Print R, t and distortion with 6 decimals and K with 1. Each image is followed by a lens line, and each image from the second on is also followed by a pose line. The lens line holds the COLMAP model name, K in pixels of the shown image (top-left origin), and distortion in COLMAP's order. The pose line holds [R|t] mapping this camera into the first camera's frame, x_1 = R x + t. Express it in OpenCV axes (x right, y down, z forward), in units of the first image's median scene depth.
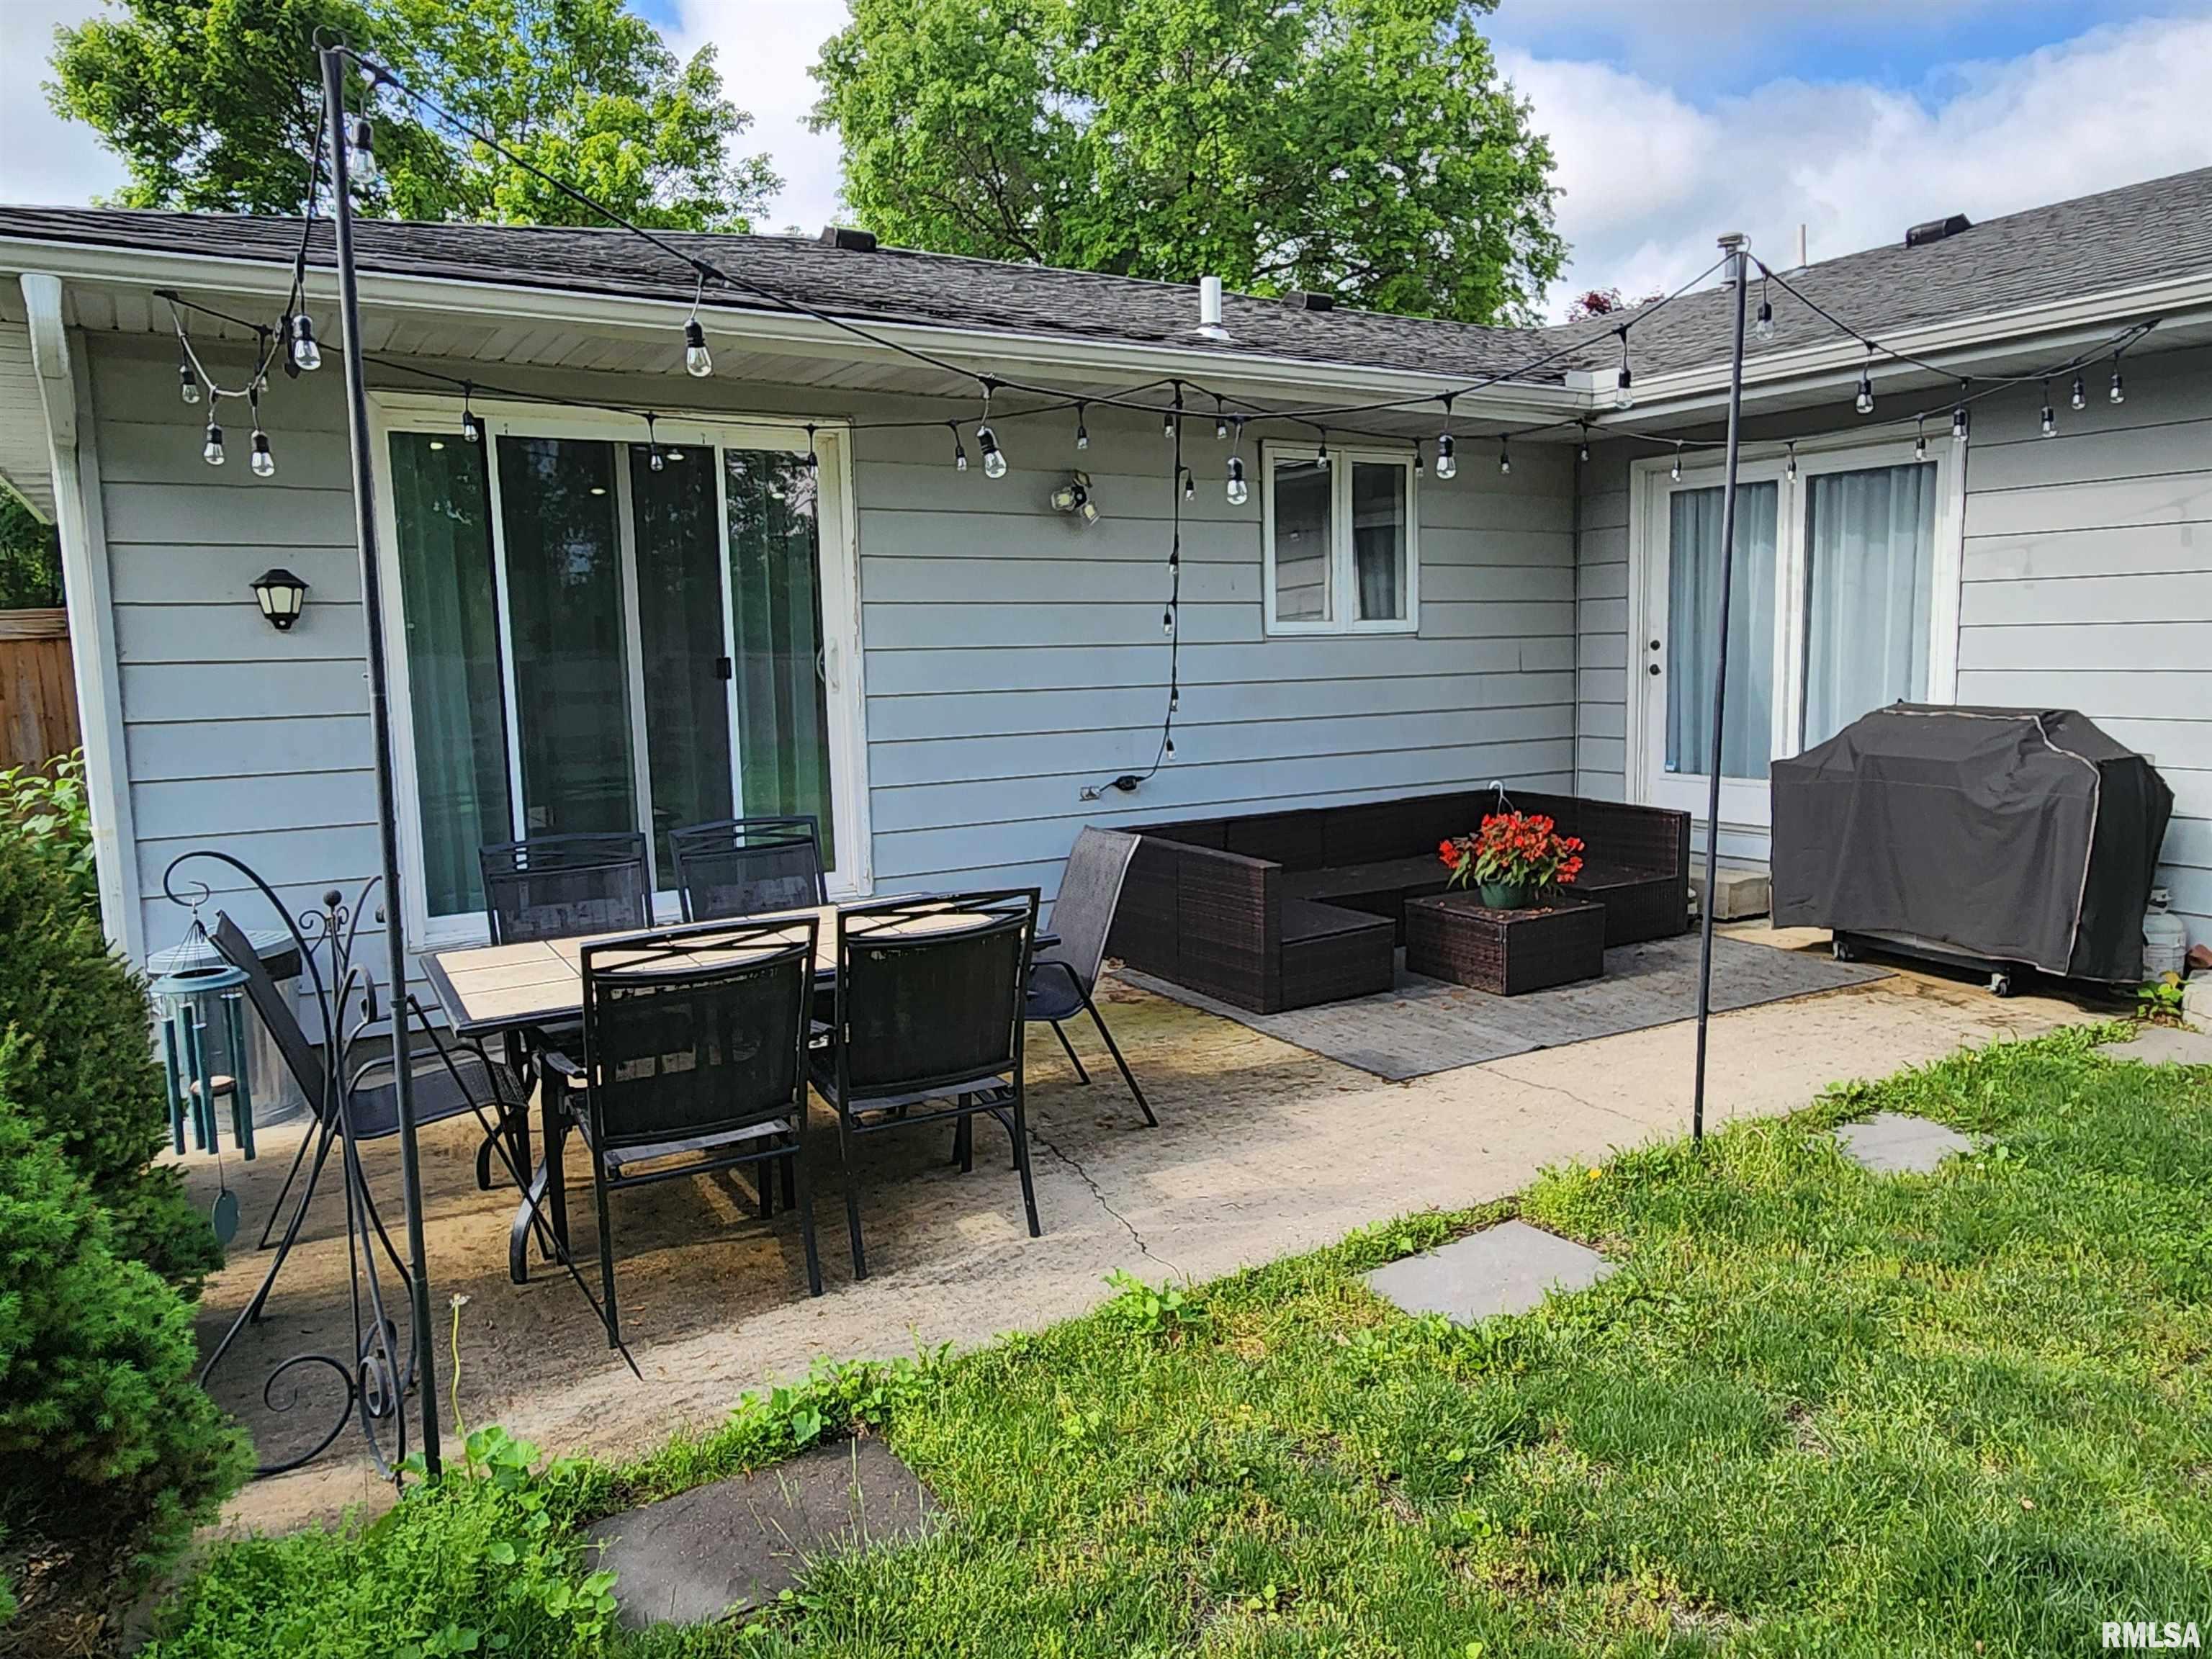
lens RADIAL K [[1484.7, 0, 1108.2], [0, 1484.7, 826.9], [0, 0, 1]] dist [-0.001083, -0.002025]
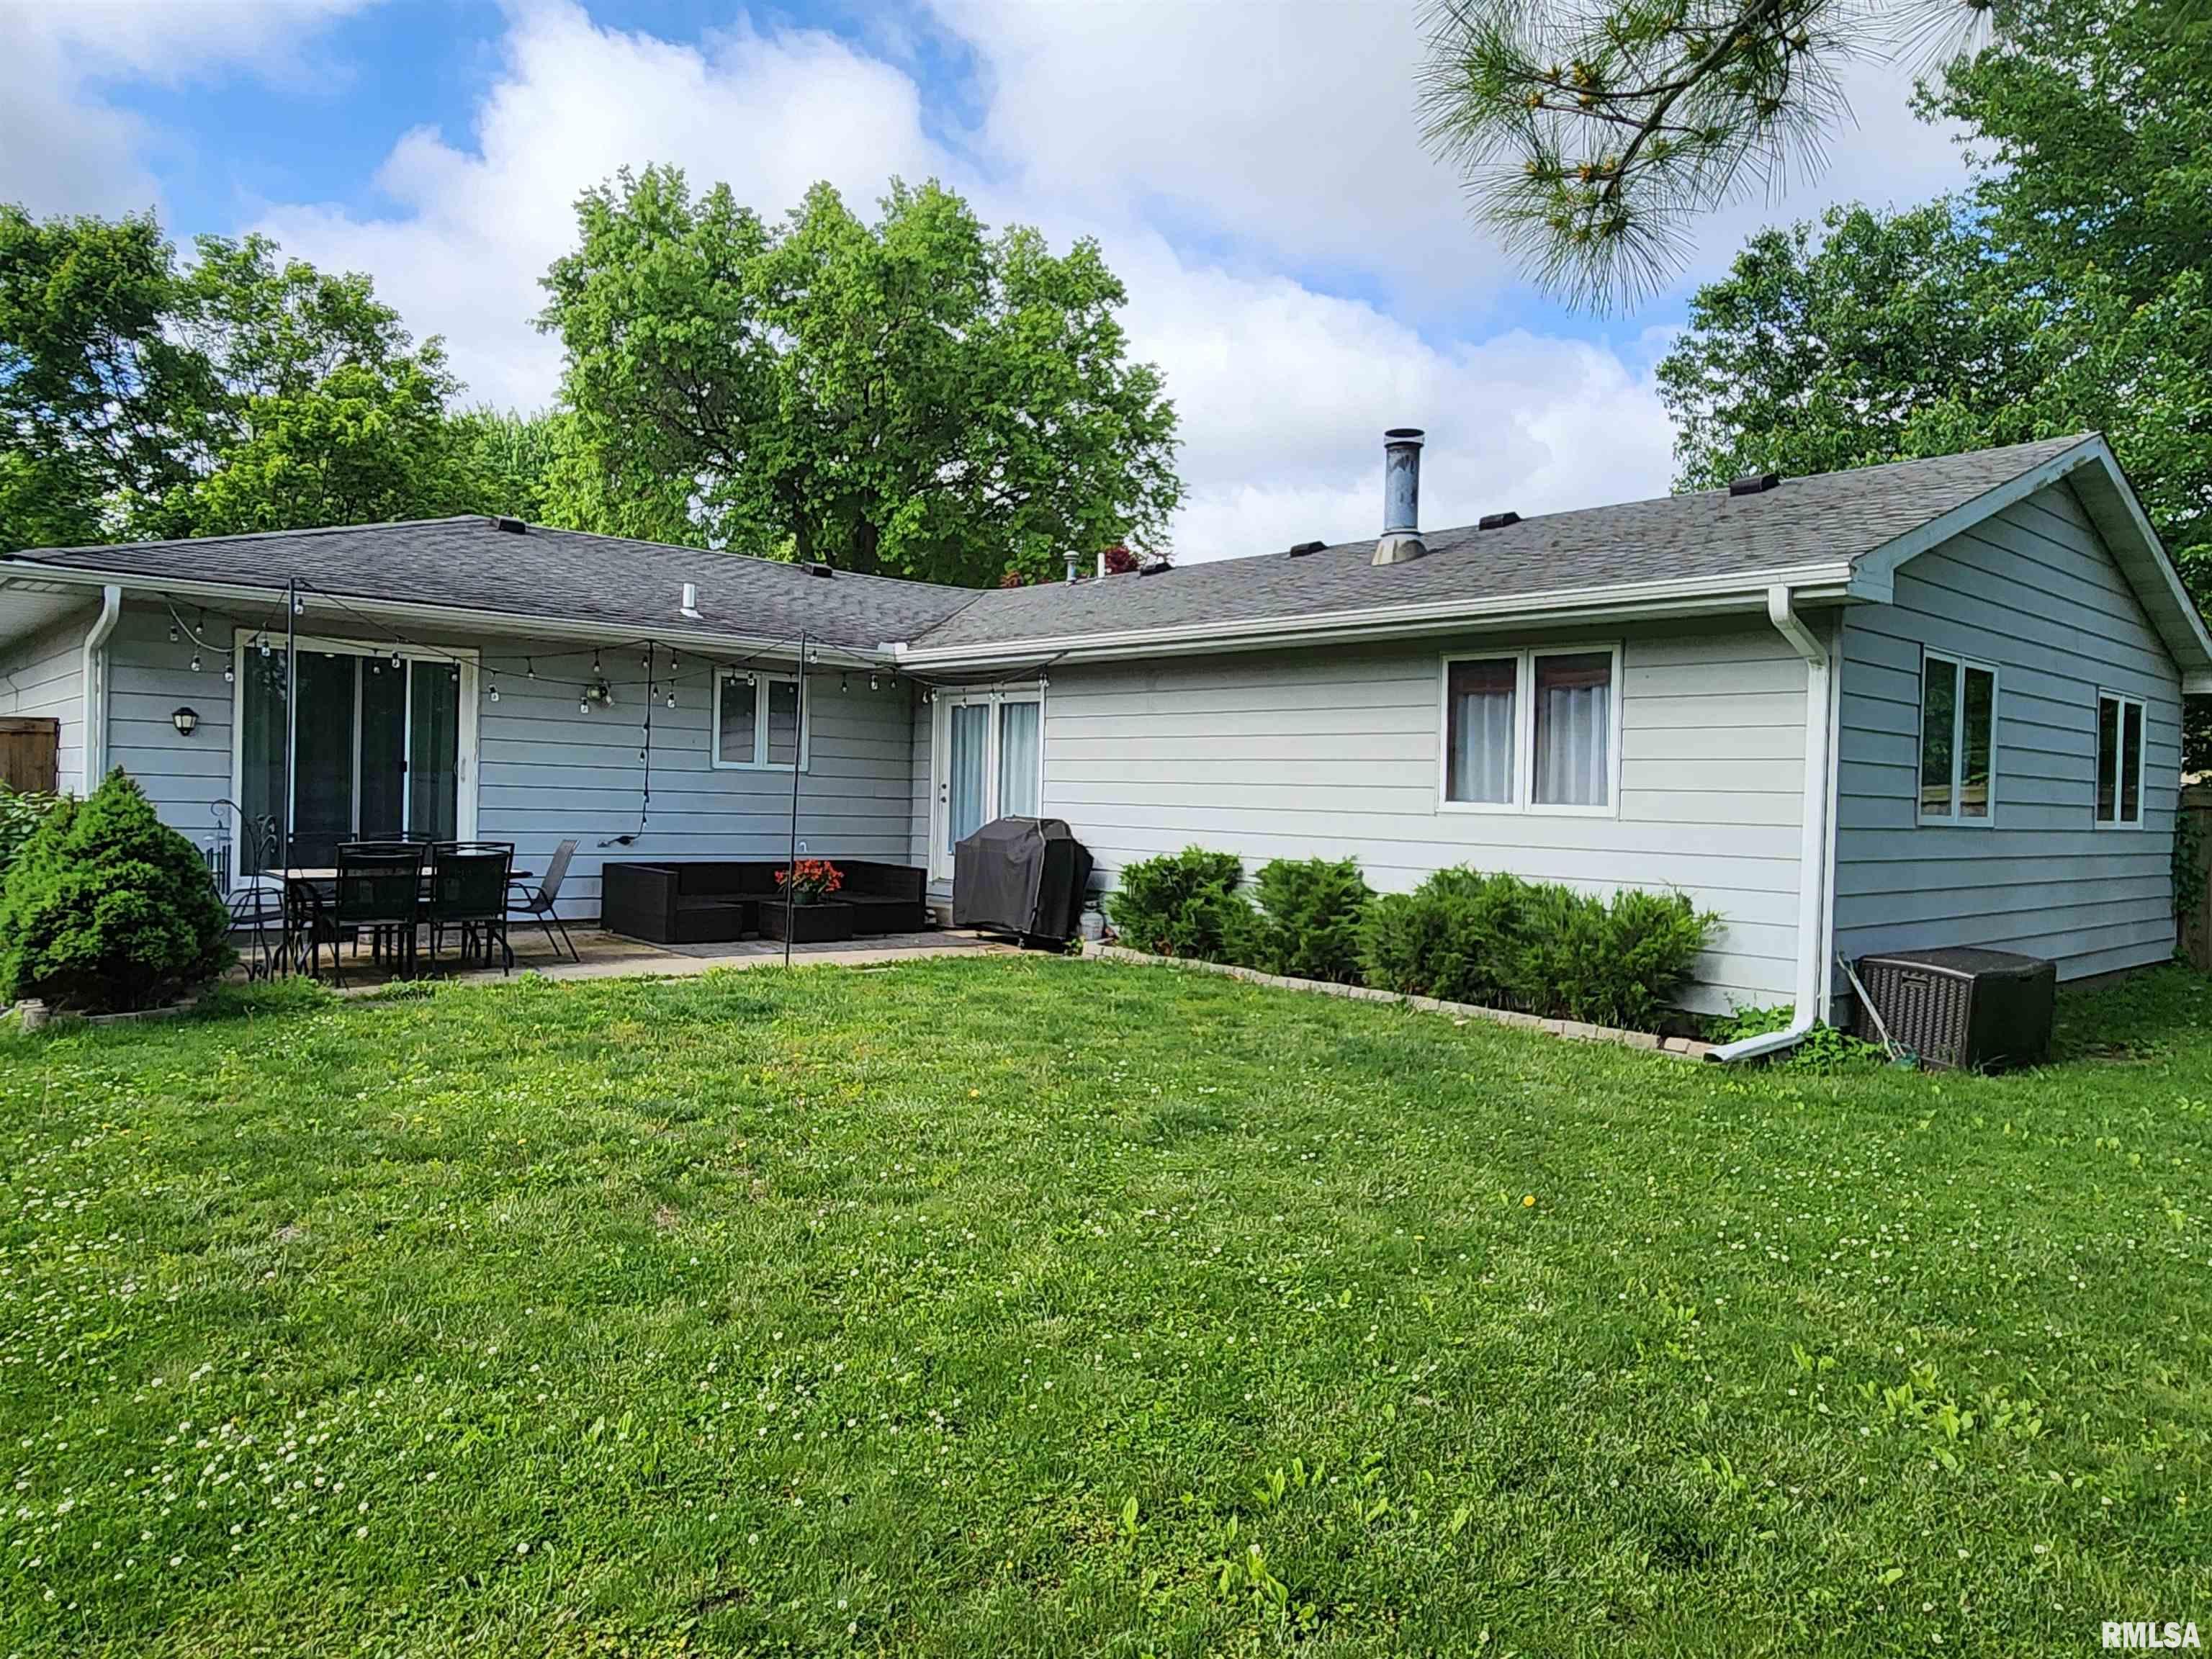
lens RADIAL K [[1484.7, 0, 1131.6], [0, 1484.7, 788.7], [0, 0, 1]] dist [-0.001083, -0.002025]
pose [[0.979570, 0.051825, 0.194311, 0.056697], [-0.025711, 0.990569, -0.134582, 0.029812], [-0.199453, 0.126837, 0.971664, -0.203679]]
